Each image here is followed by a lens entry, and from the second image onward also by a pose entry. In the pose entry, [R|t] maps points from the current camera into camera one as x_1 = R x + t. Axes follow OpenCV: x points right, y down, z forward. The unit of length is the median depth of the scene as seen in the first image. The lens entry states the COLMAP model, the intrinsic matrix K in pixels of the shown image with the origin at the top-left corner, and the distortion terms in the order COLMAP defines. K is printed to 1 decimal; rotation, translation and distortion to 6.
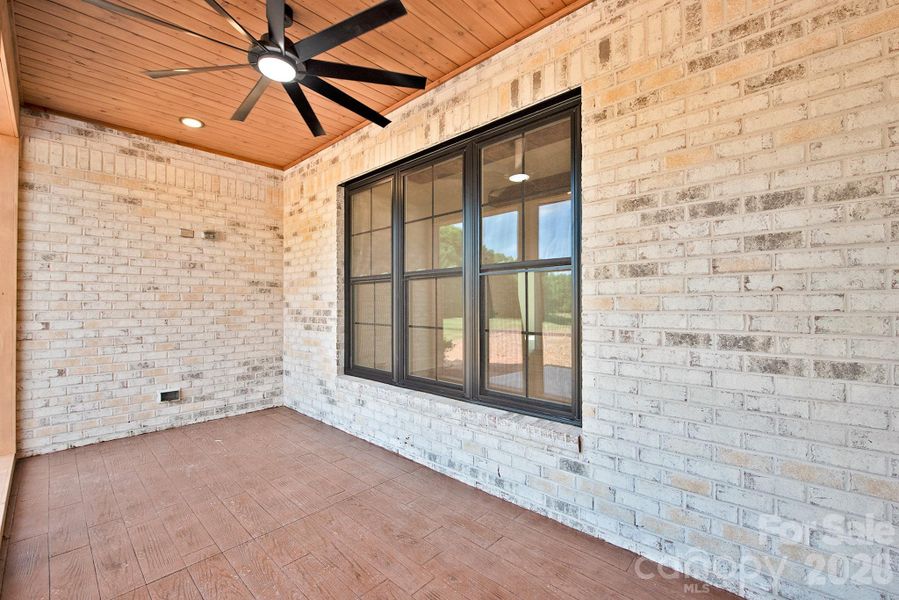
lens RADIAL K [[380.9, 0, 437.7], [0, 380.9, 305.7], [0, 0, 1]] dist [-0.016978, 0.000803]
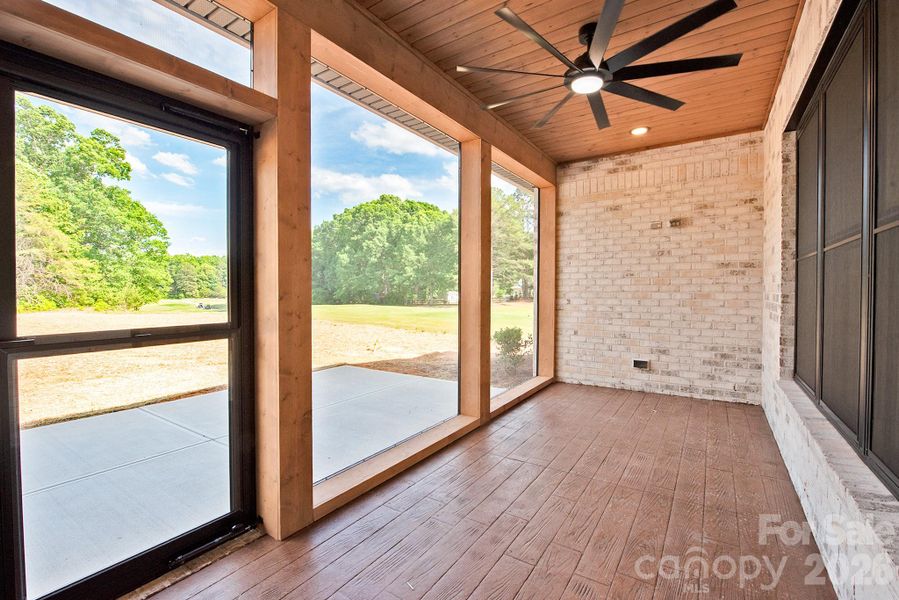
lens RADIAL K [[380.9, 0, 466.5], [0, 380.9, 300.6], [0, 0, 1]] dist [-0.016978, 0.000803]
pose [[0.205696, 0.030059, -0.978154, 0.352363], [-0.003238, 0.999544, 0.030035, 0.002521], [0.978611, -0.003010, 0.205699, 0.214675]]
